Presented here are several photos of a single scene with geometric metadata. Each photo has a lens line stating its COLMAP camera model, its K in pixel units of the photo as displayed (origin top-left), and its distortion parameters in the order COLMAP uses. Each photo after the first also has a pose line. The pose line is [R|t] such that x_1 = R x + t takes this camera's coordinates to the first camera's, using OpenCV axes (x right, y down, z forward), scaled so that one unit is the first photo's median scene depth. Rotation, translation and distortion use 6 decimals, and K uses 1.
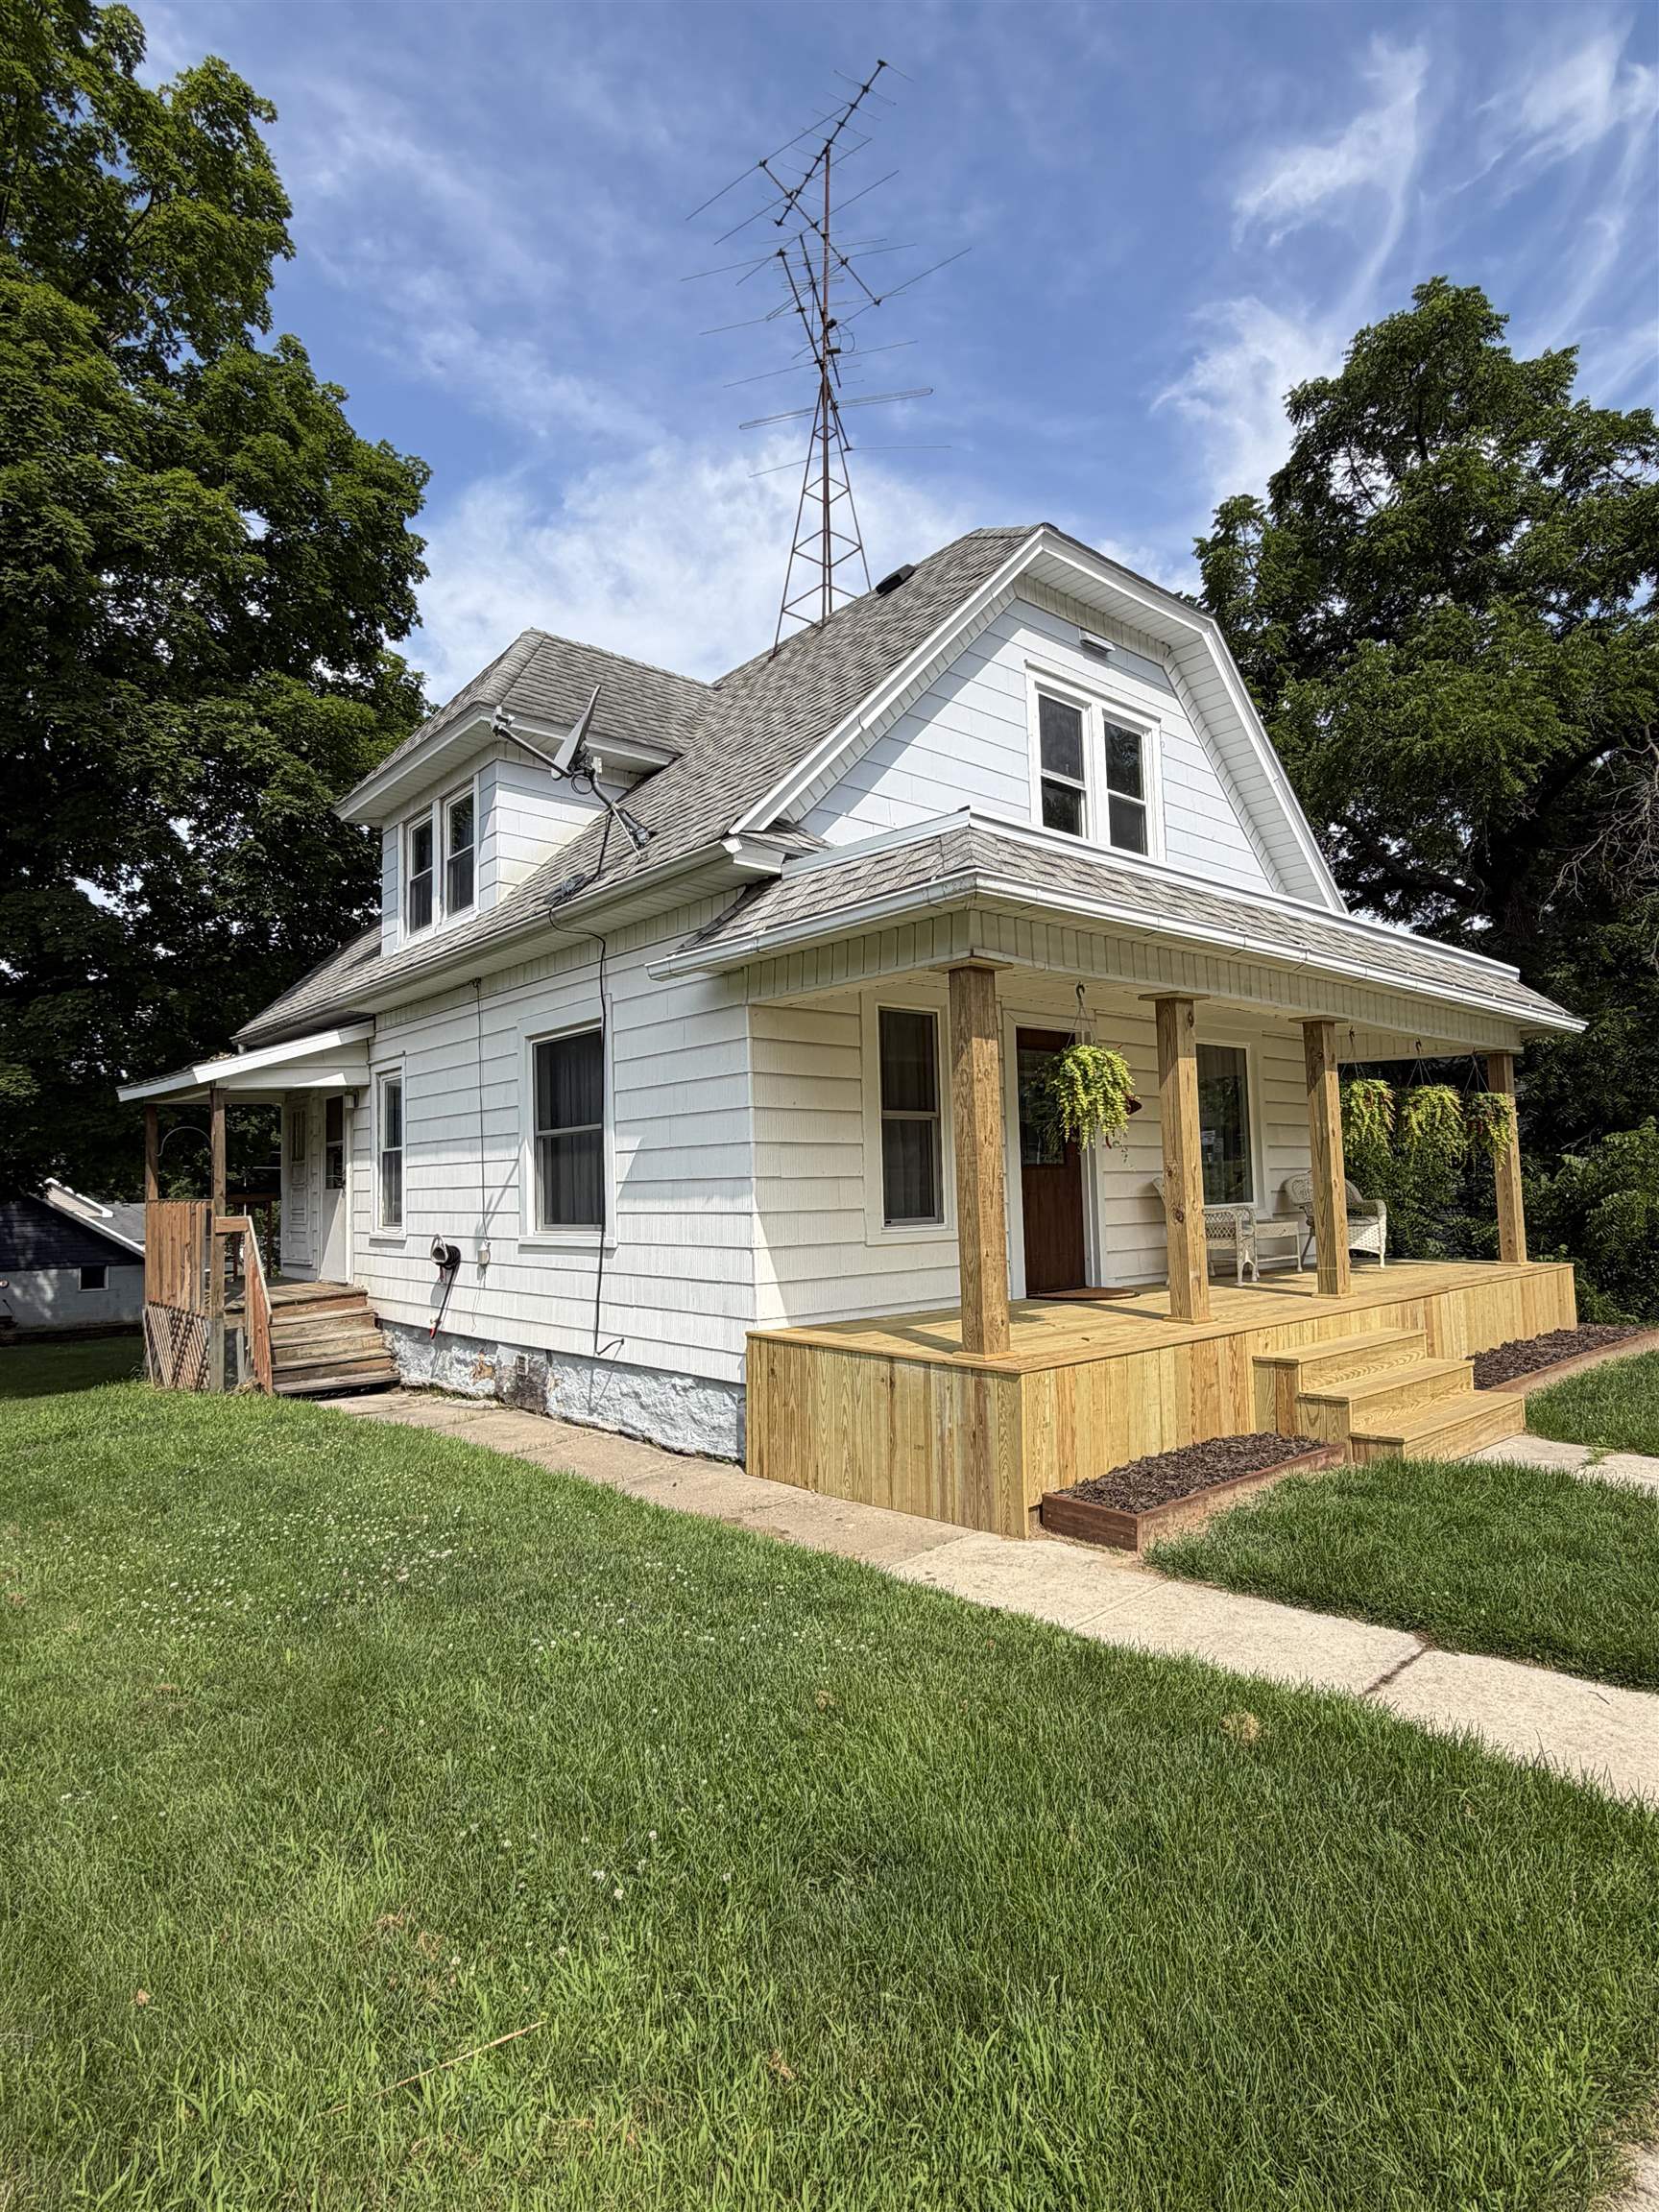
lens RADIAL K [[1178.0, 0, 825.6], [0, 1178.0, 1125.4], [0, 0, 1]] dist [0.001873, 0.002527]
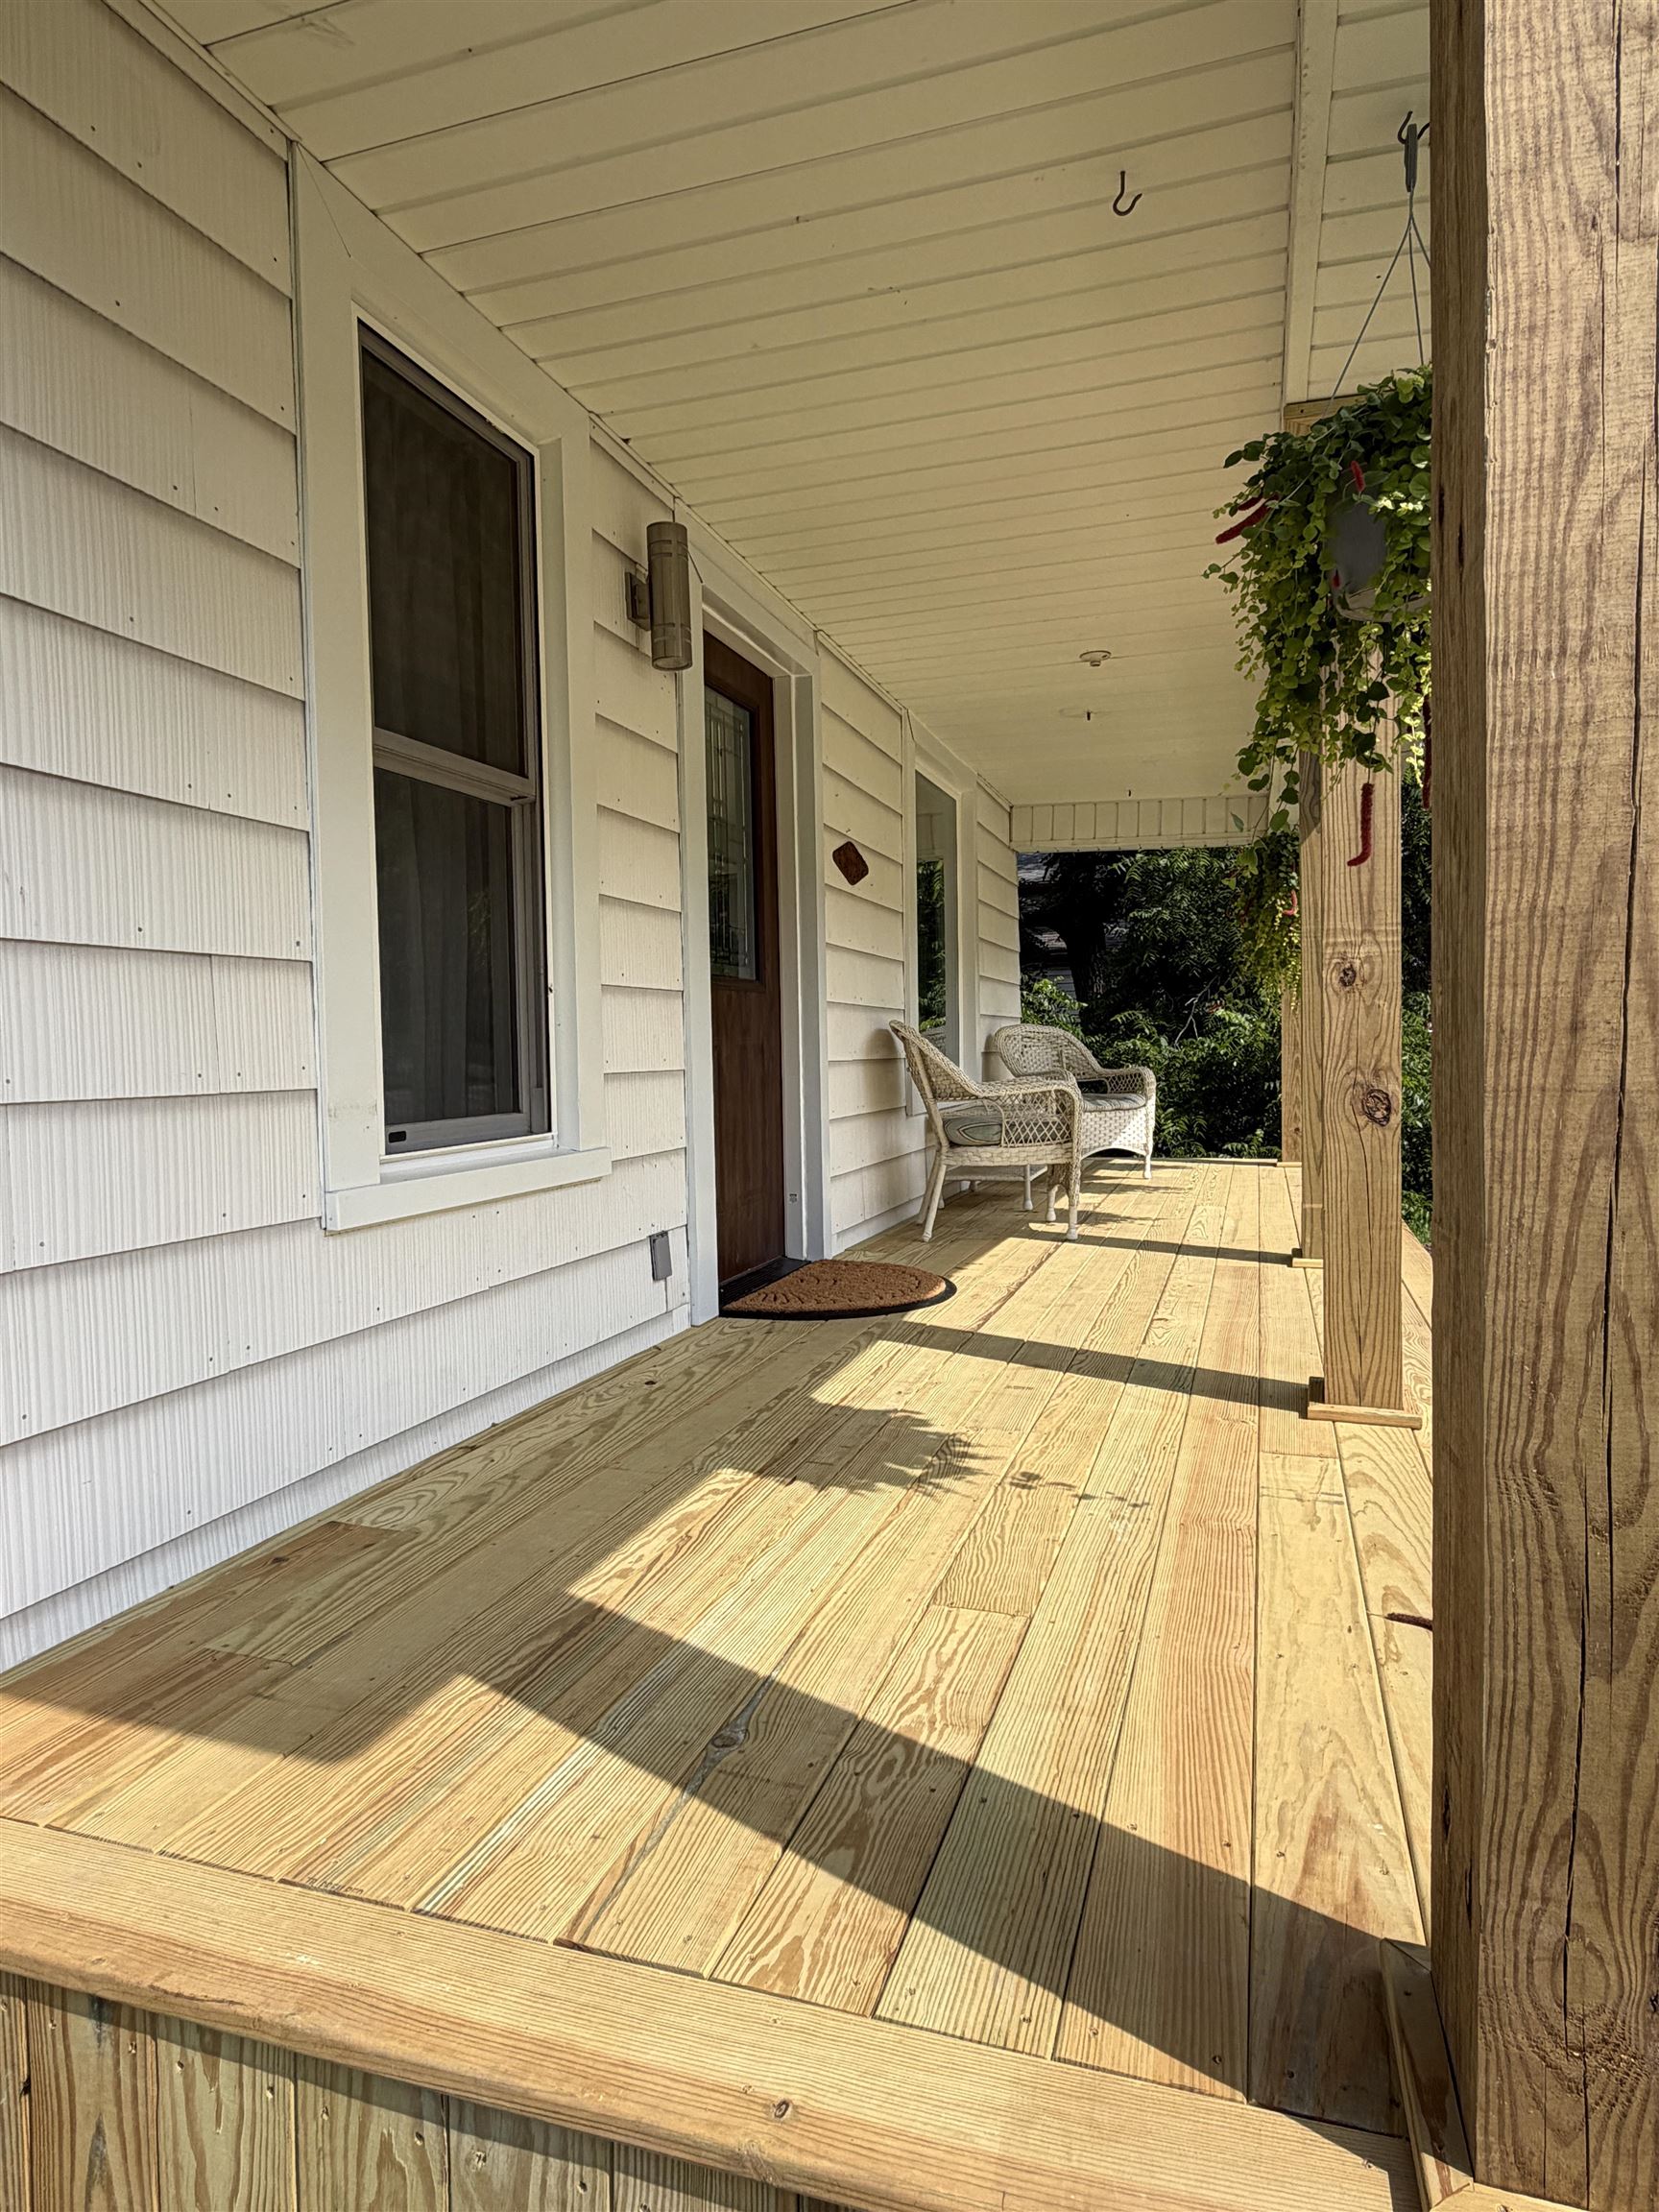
lens RADIAL K [[1280.7, 0, 828.9], [0, 1280.7, 1118.1], [0, 0, 1]] dist [0.002052, 0.001115]
pose [[0.865245, -0.021856, 0.500872, -0.008992], [-0.025507, 0.995836, 0.087517, 0.039062], [-0.500699, -0.088499, 0.861085, 0.558122]]
